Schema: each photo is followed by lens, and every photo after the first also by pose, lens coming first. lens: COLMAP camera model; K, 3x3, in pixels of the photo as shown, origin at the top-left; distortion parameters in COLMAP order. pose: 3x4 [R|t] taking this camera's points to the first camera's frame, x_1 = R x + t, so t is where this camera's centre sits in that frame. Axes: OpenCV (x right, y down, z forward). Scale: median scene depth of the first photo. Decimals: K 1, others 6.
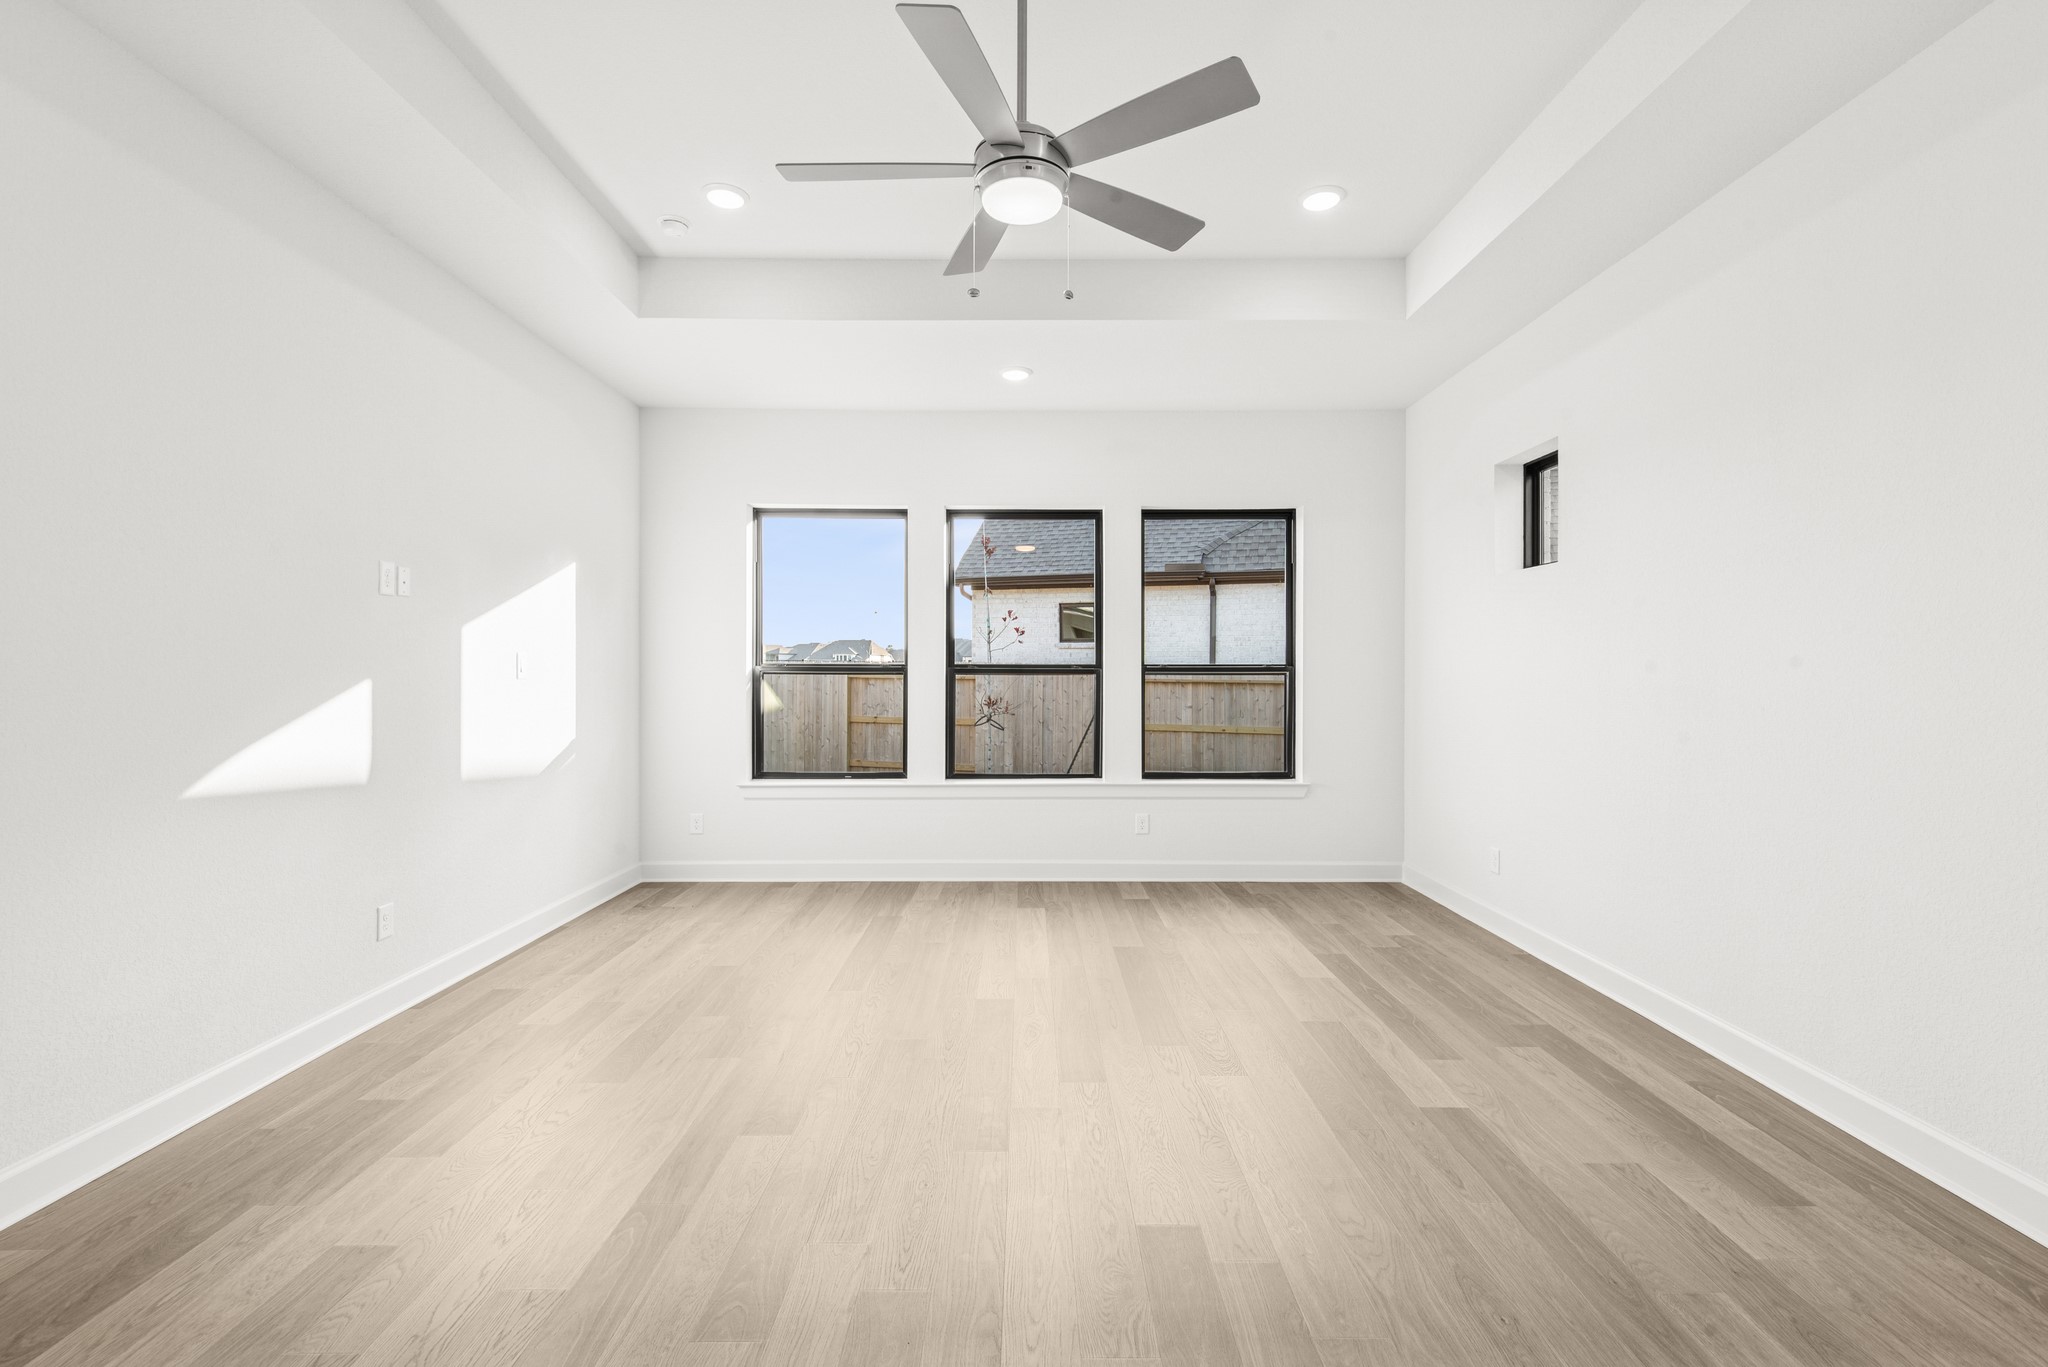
lens RADIAL K [[931.6, 0, 1029.2], [0, 931.6, 670.3], [0, 0, 1]] dist [0.024481, -0.012547]
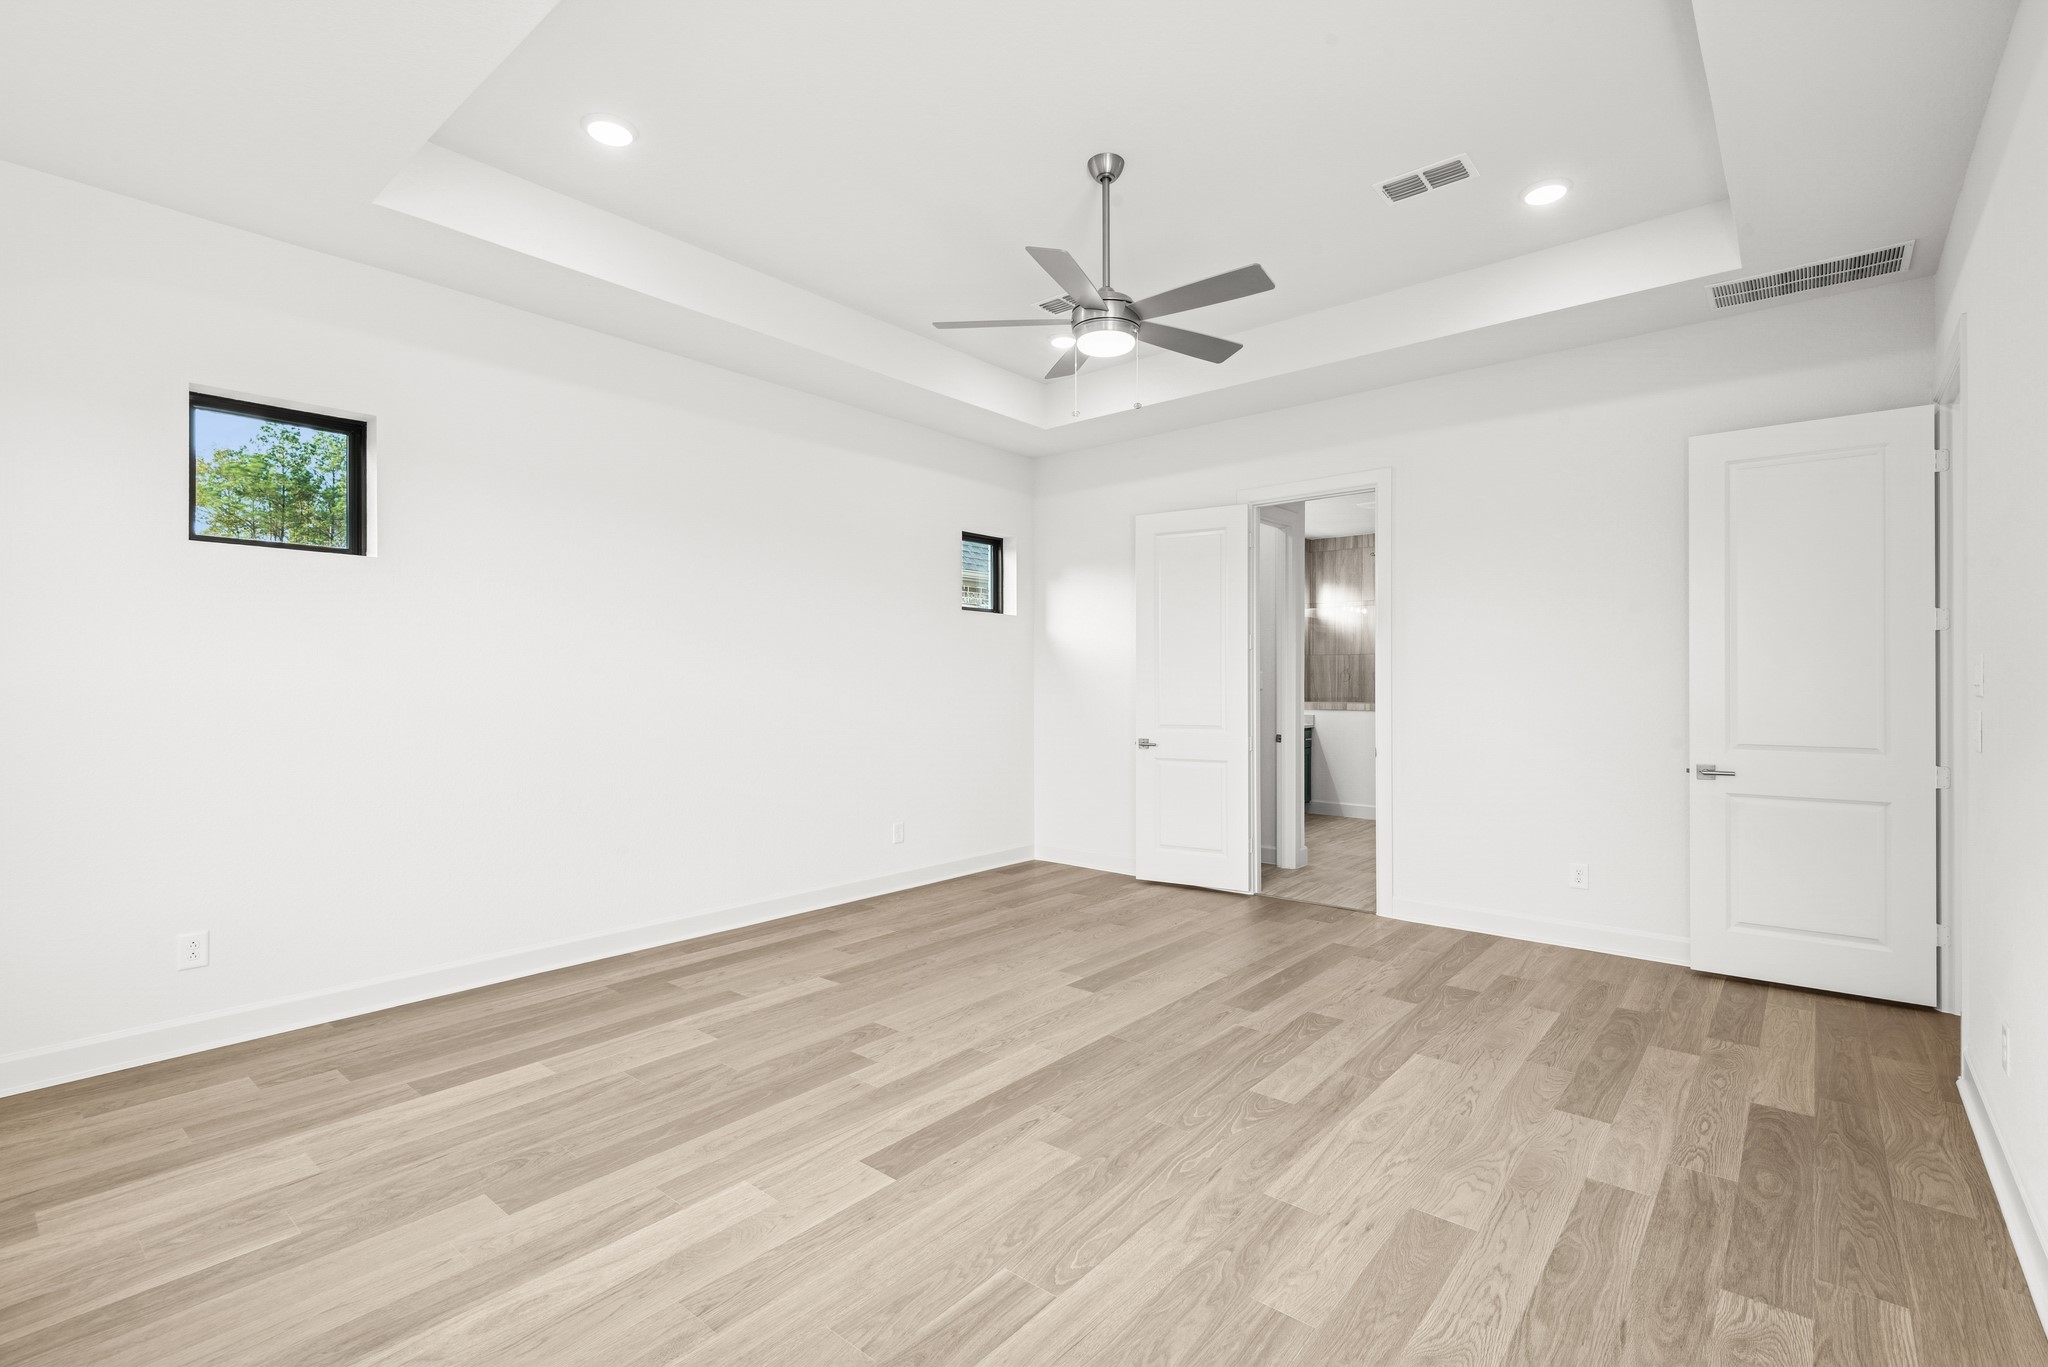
lens RADIAL K [[931.6, 0, 1034.5], [0, 931.6, 678.8], [0, 0, 1]] dist [0.024481, -0.012547]
pose [[-0.766215, -0.001414, 0.642583, -0.357122], [-0.002393, 0.999997, -0.000652, -0.000575], [-0.642580, -0.002037, -0.766216, 0.930219]]
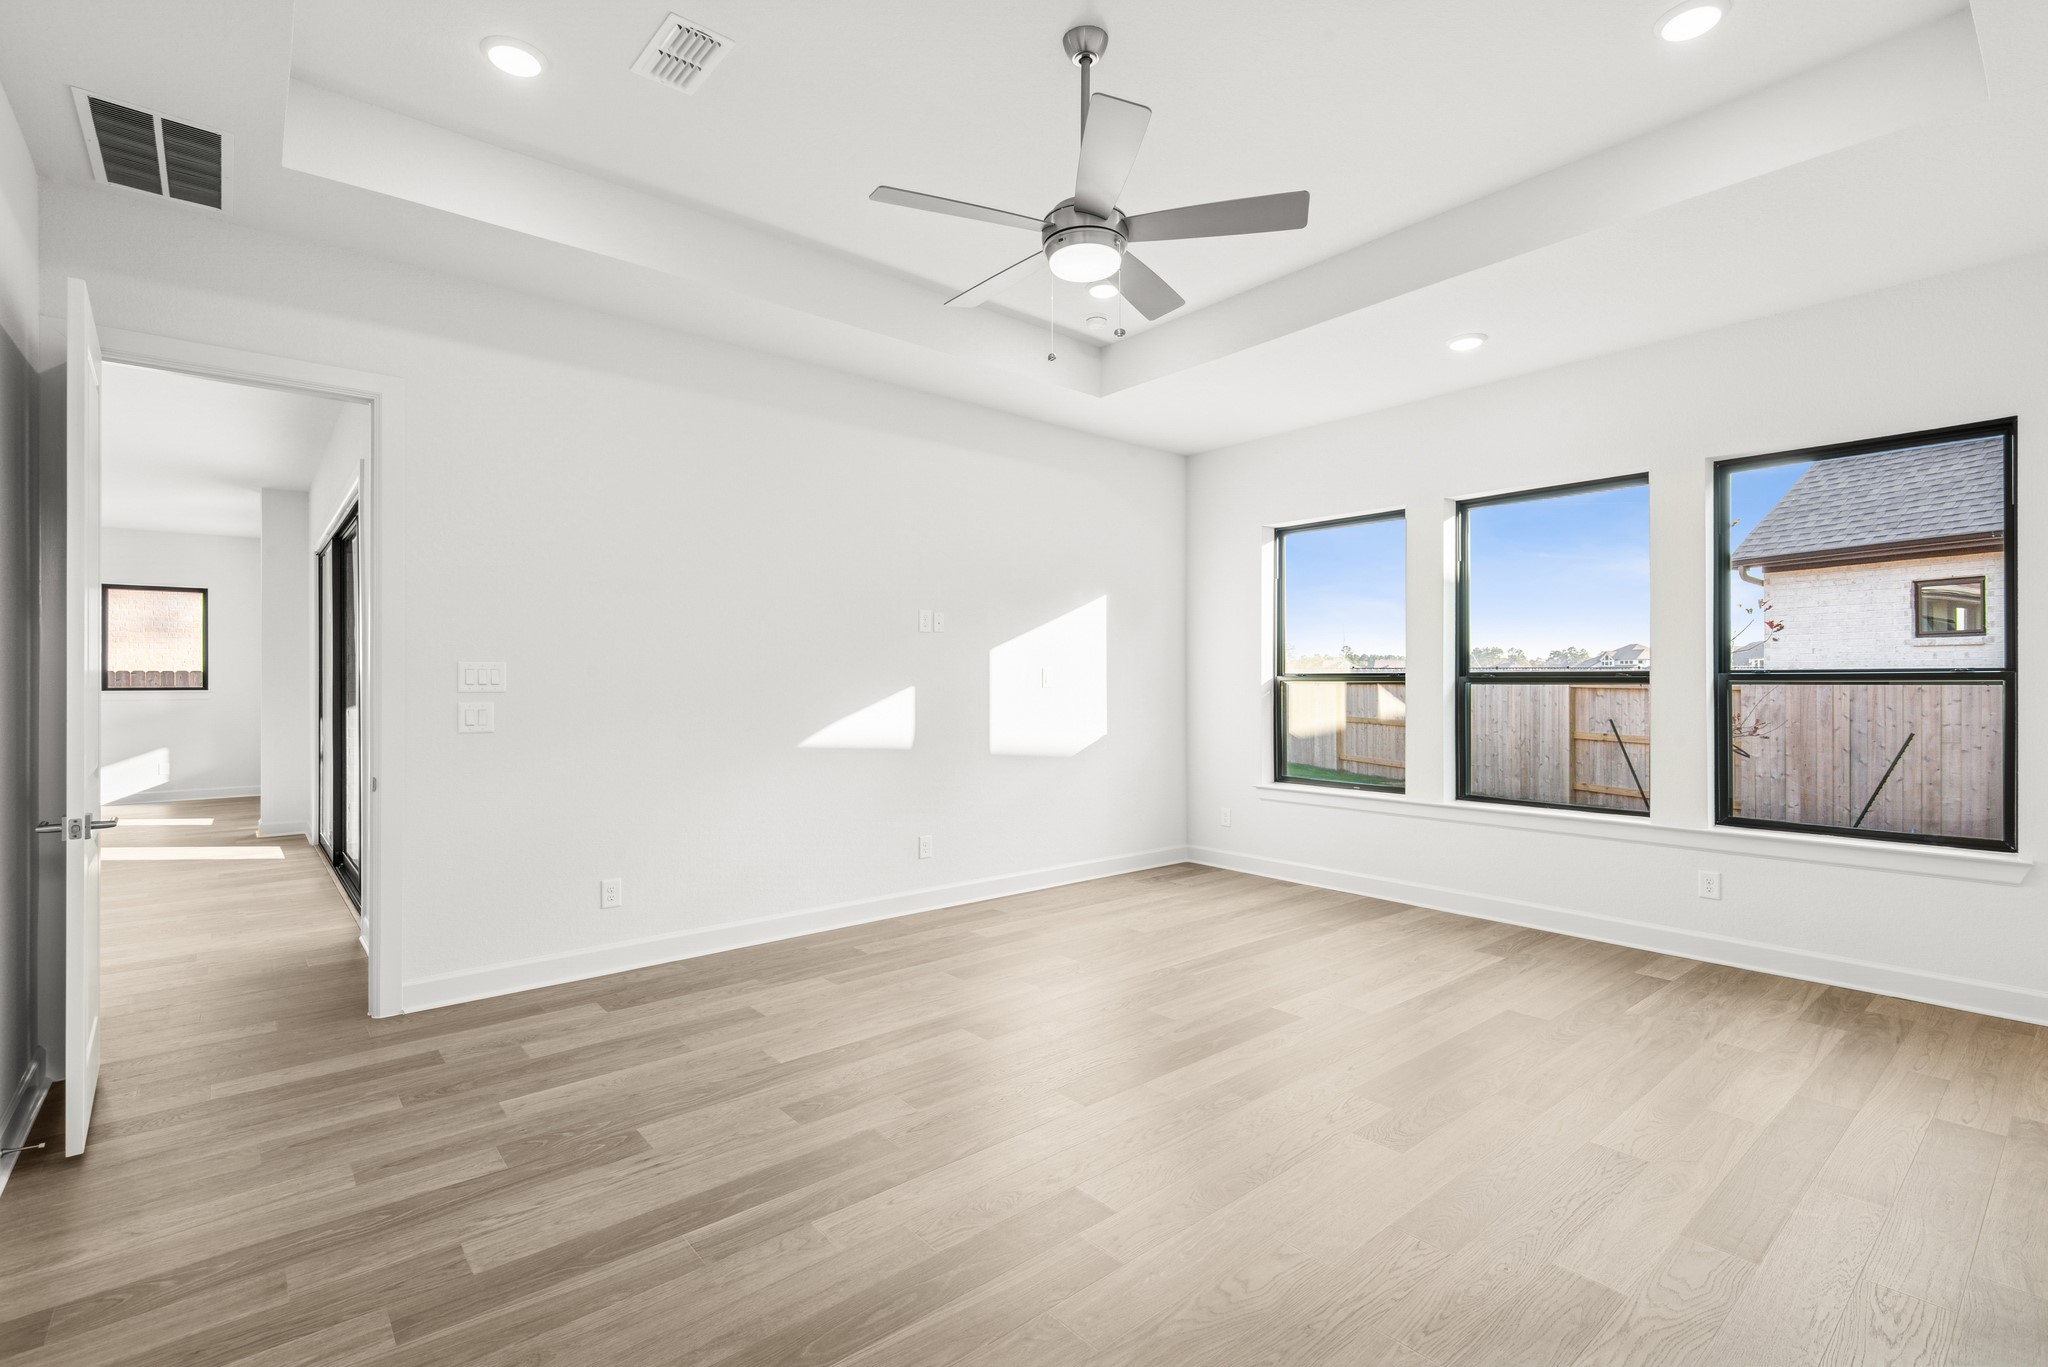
lens RADIAL K [[931.6, 0, 1025.7], [0, 931.6, 681.2], [0, 0, 1]] dist [0.024481, -0.012547]
pose [[0.641612, -0.002666, -0.767025, 0.352868], [0.003932, 0.999992, -0.000187, 0.000183], [0.767019, -0.002896, 0.641618, 0.098615]]
